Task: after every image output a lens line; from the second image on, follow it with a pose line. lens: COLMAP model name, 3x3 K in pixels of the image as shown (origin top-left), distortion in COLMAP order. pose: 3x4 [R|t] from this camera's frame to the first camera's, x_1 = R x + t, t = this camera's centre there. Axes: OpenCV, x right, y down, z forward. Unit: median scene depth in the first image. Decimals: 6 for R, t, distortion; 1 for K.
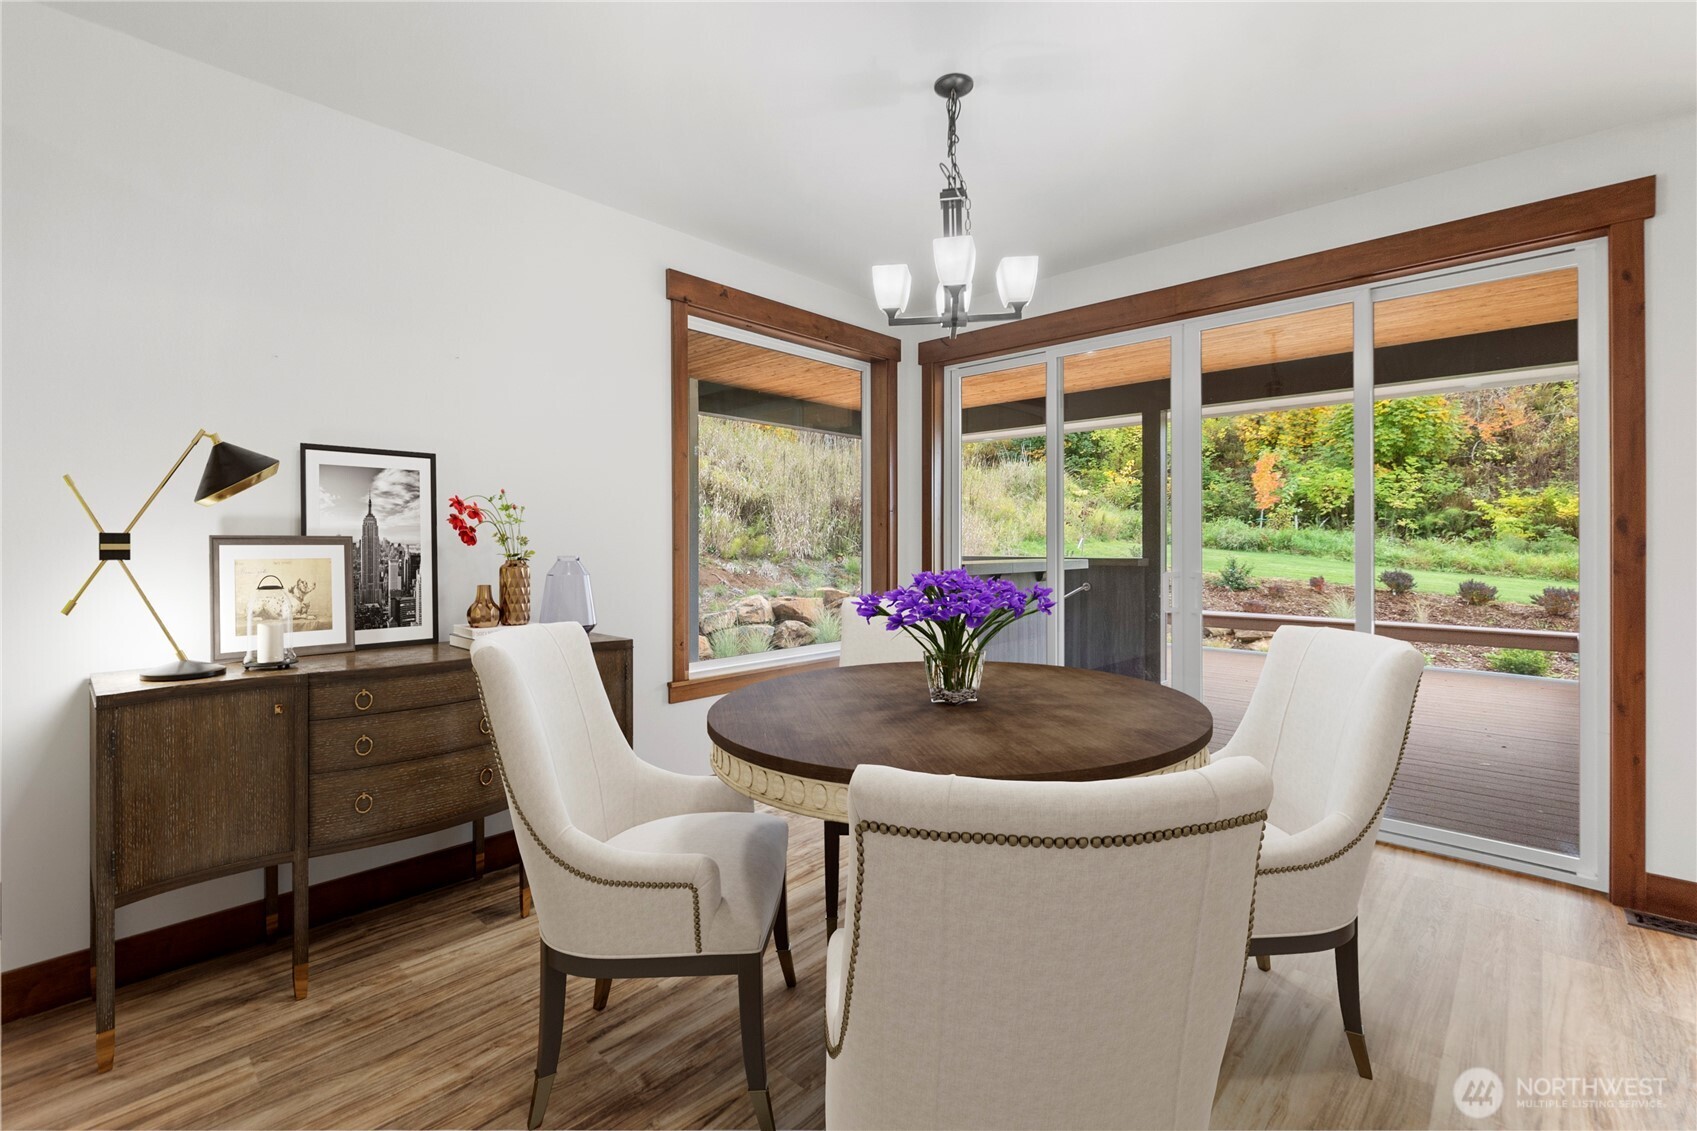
lens RADIAL K [[731.2, 0, 836.5], [0, 731.2, 547.4], [0, 0, 1]] dist [-0.011338, -0.000173]
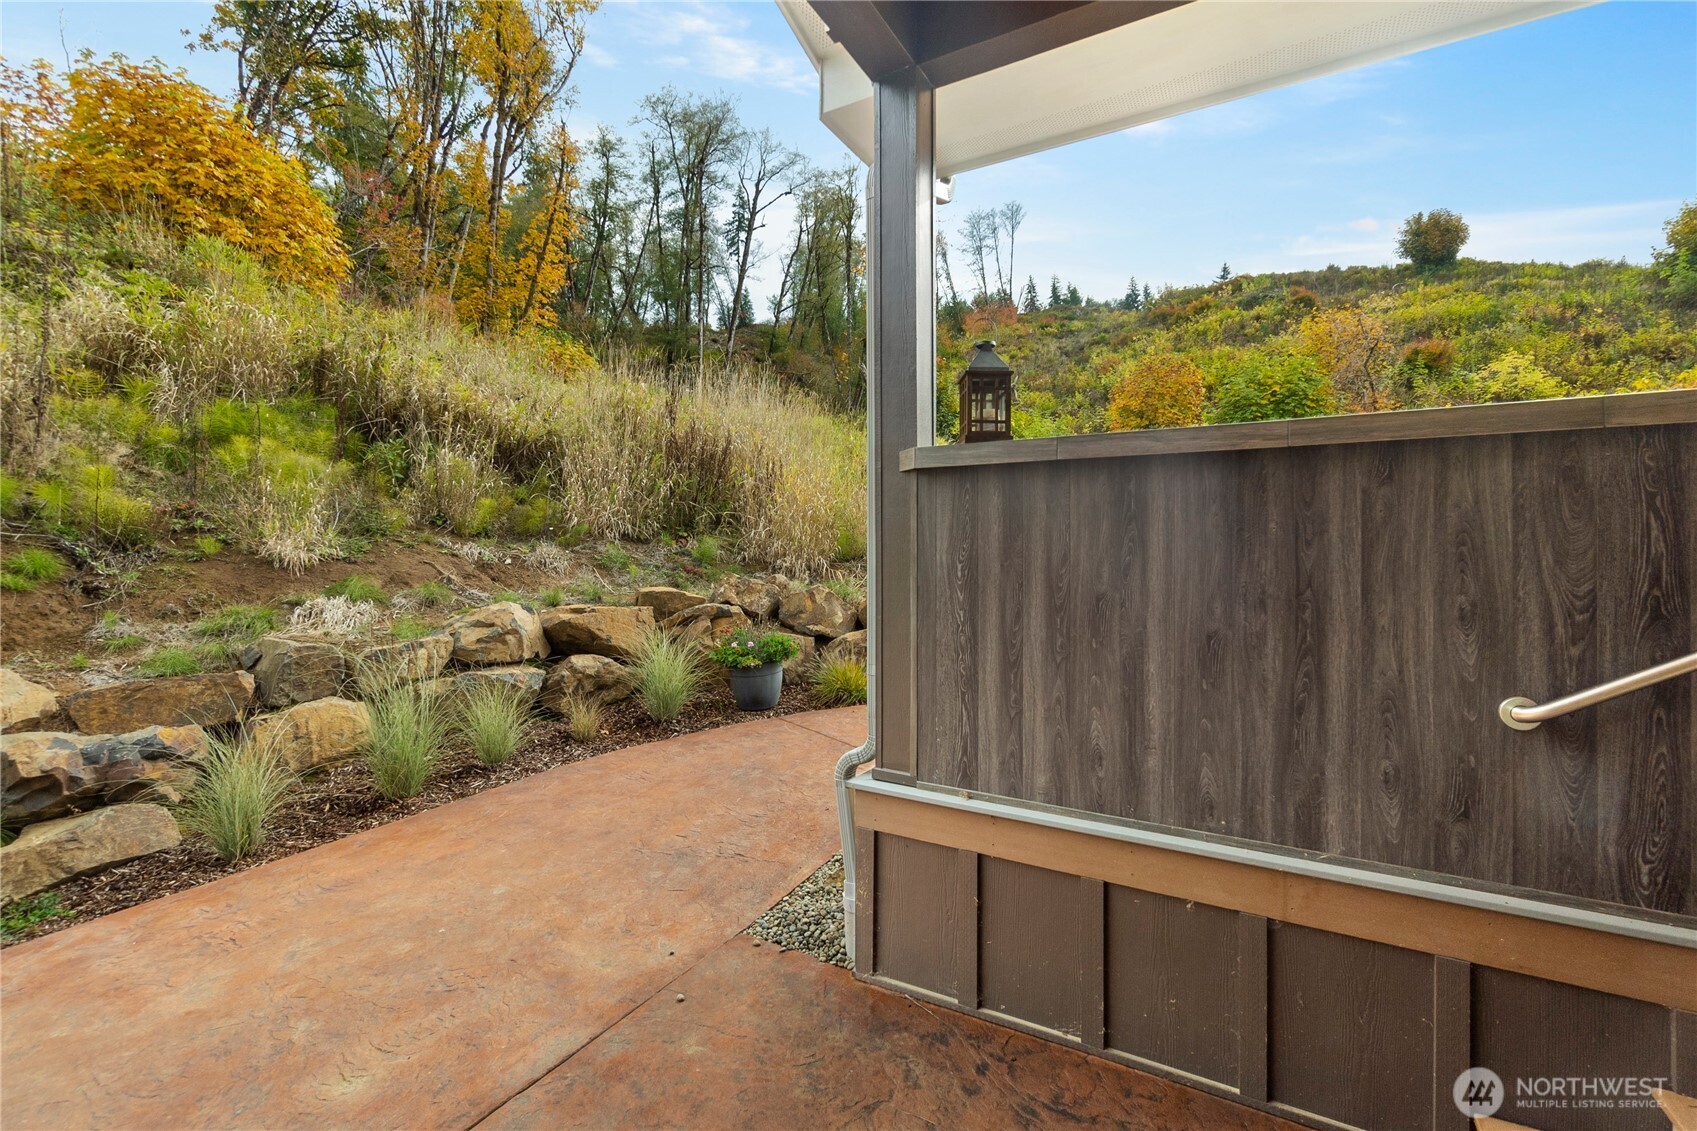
lens RADIAL K [[731.2, 0, 851.2], [0, 731.2, 562.6], [0, 0, 1]] dist [-0.011338, -0.000173]
pose [[0.969517, -0.001412, 0.245018, -0.006019], [-0.000627, 0.999966, 0.008243, 0.021148], [-0.245022, -0.008146, 0.969483, 0.291240]]
